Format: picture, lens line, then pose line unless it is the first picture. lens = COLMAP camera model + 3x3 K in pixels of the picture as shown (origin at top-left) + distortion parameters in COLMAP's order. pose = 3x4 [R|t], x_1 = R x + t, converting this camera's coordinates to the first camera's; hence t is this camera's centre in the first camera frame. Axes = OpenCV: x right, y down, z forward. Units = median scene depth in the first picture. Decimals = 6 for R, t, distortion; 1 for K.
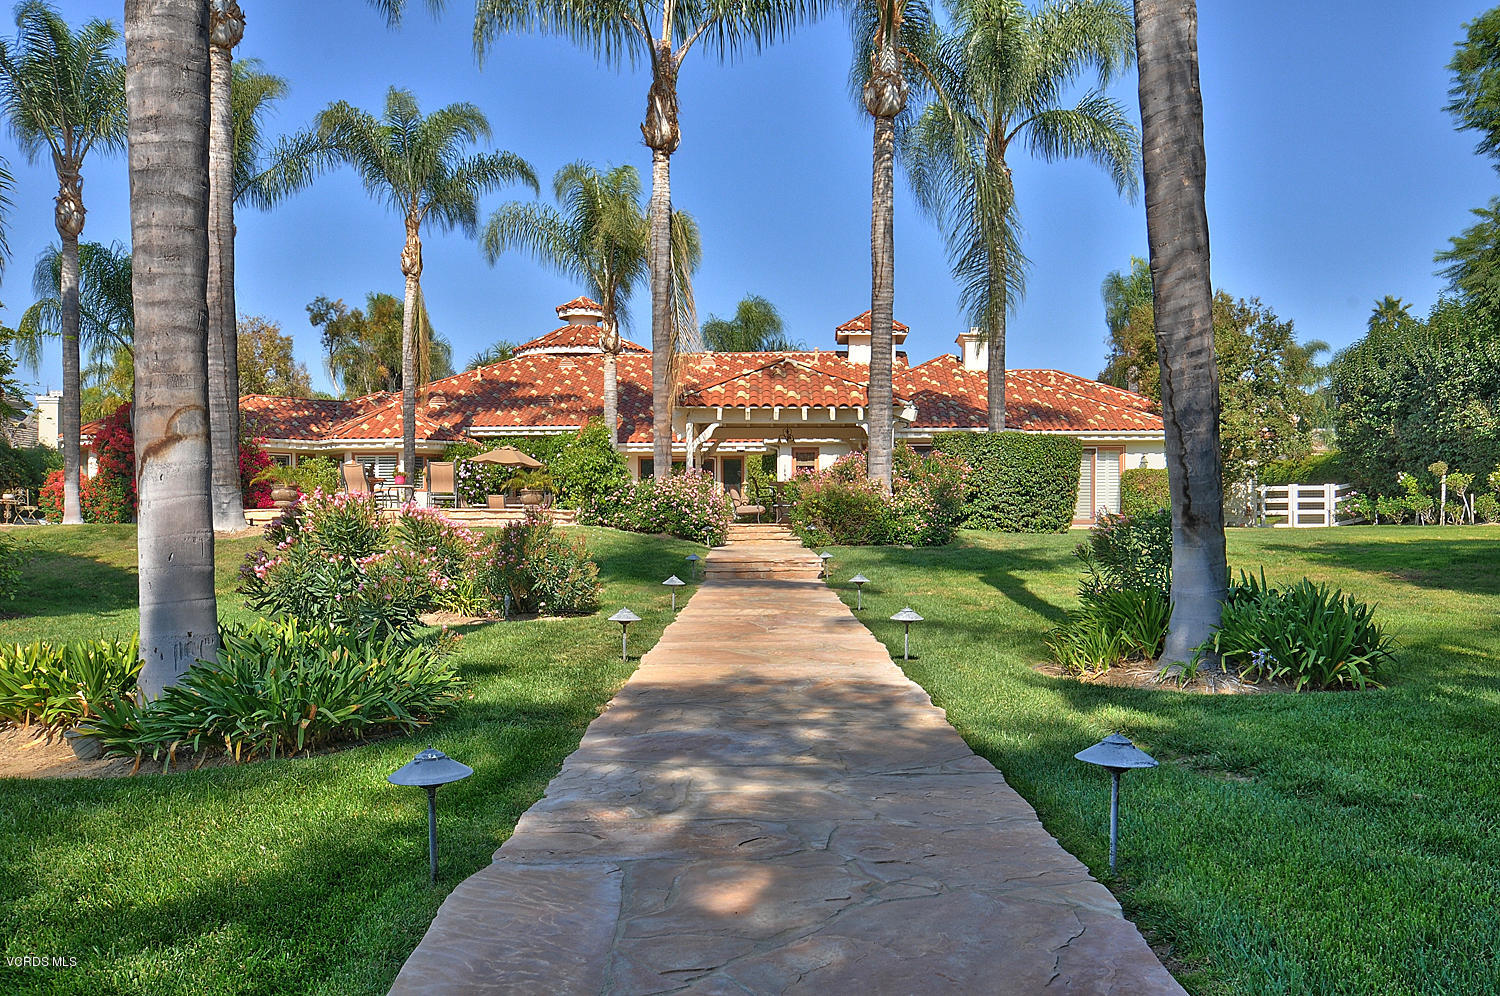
lens RADIAL K [[1247.7, 0, 753.3], [0, 1247.7, 506.9], [0, 0, 1]] dist [0.006861, 0.001251]
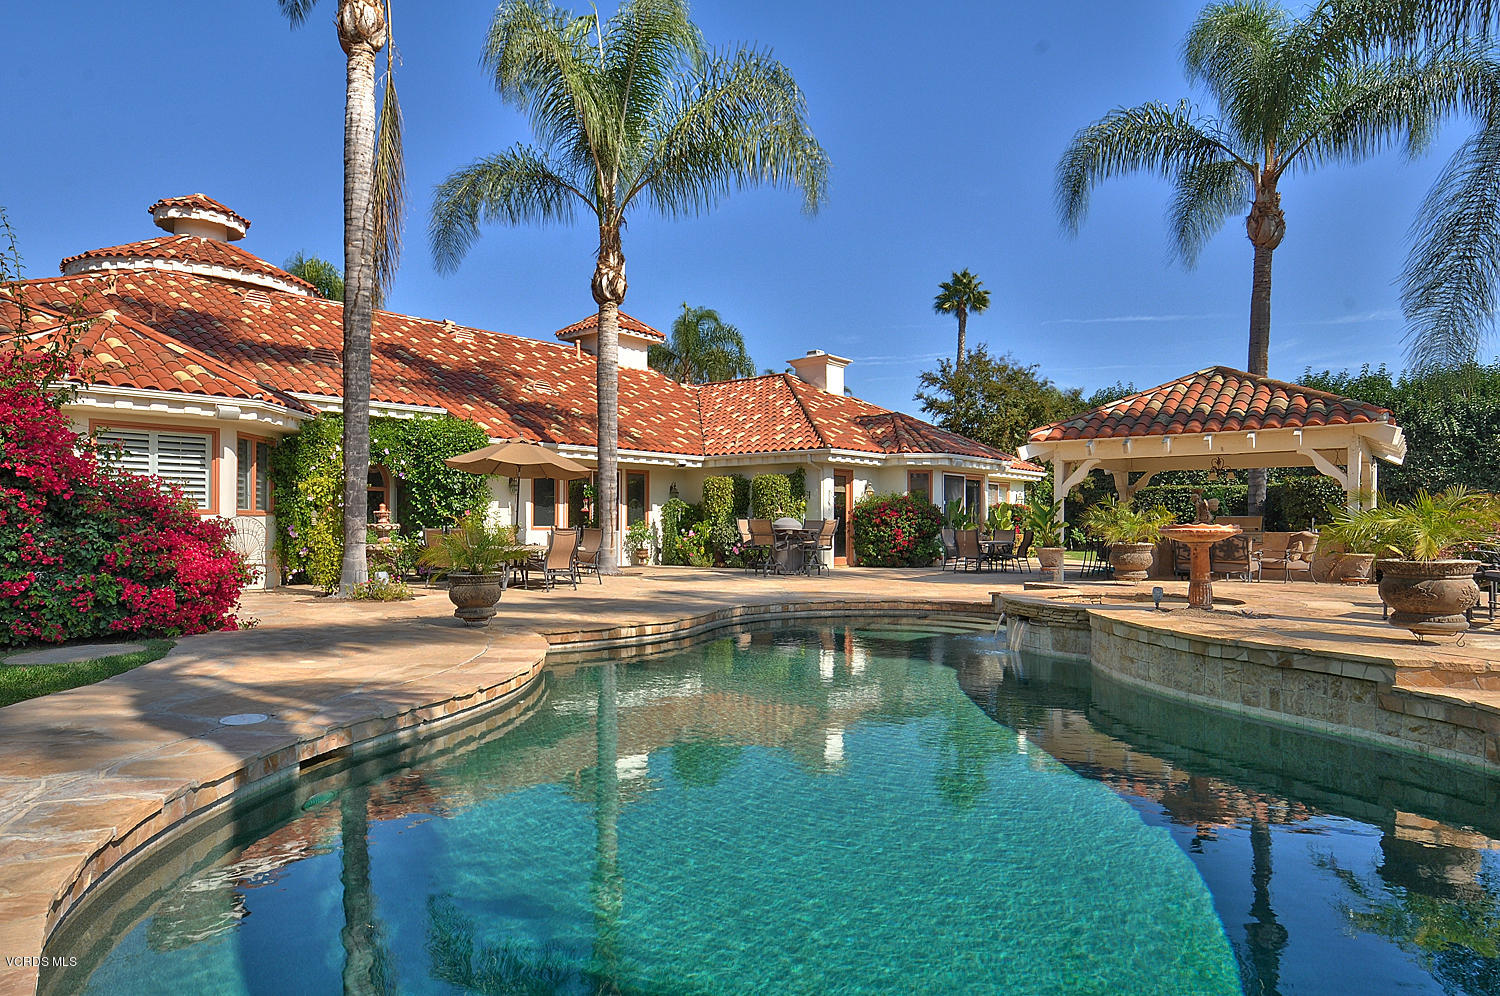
lens RADIAL K [[908.7, 0, 751.3], [0, 908.7, 506.3], [0, 0, 1]] dist [0.002071, 0.000473]
pose [[0.602221, 0.018134, 0.798123, -0.402329], [-0.018961, 0.999785, -0.008409, -0.015648], [-0.798104, -0.010069, 0.602436, 0.606862]]
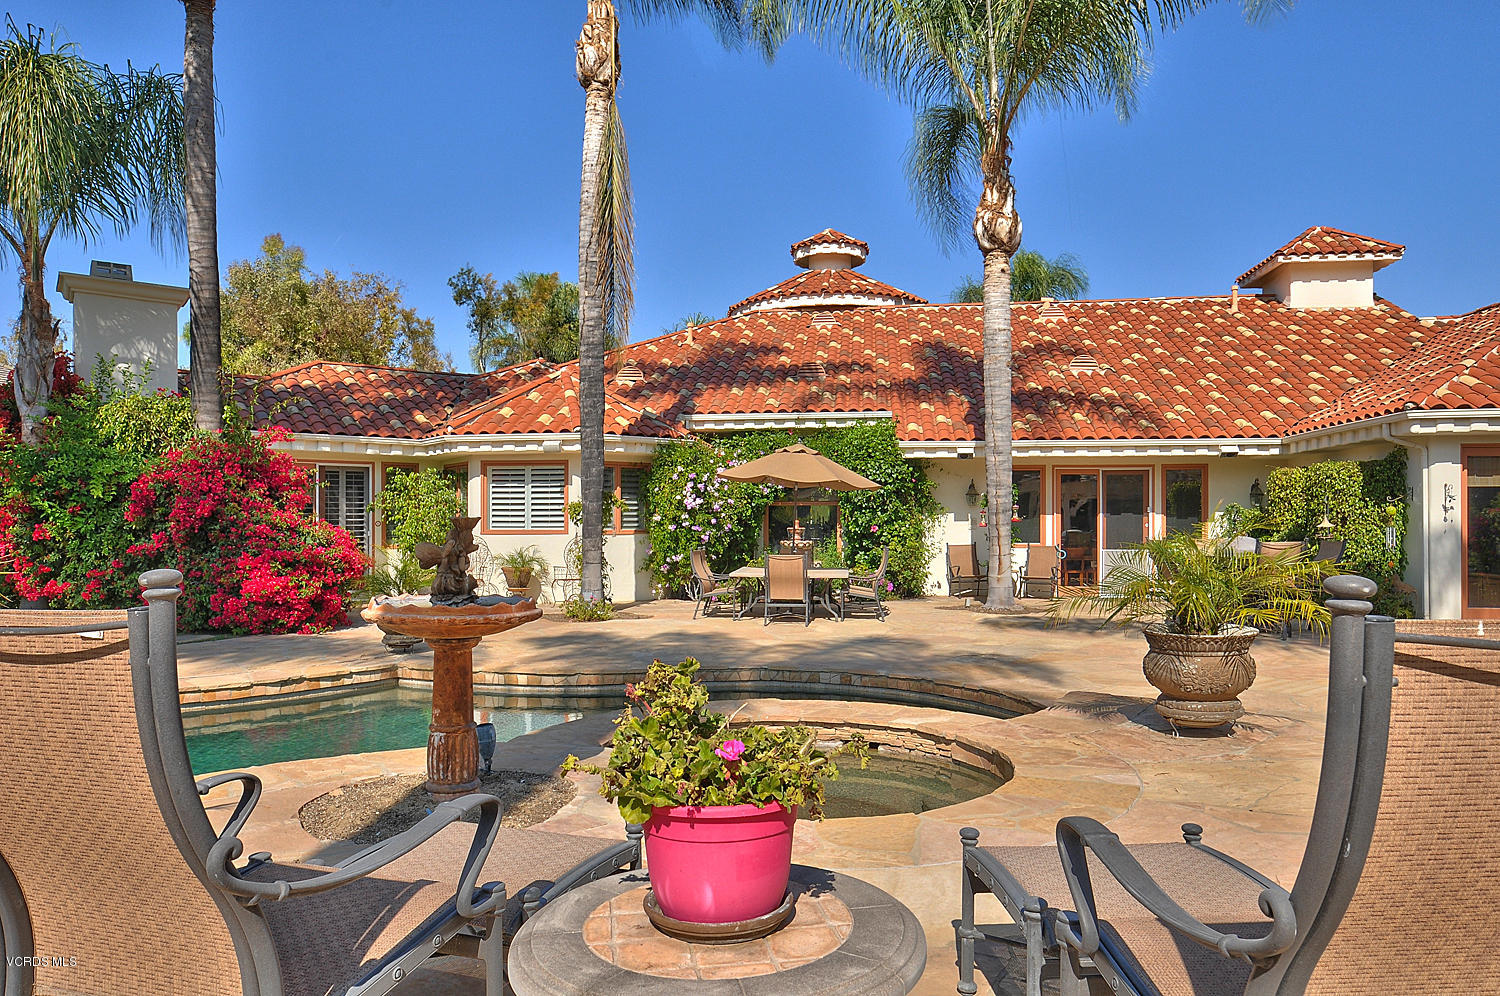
lens RADIAL K [[993.7, 0, 742.6], [0, 993.7, 502.0], [0, 0, 1]] dist [0.005528, 0.001513]
pose [[0.995936, -0.000569, -0.090063, -0.163545], [0.000386, 0.999998, -0.002050, -0.023776], [0.090064, 0.002006, 0.995934, 0.555989]]
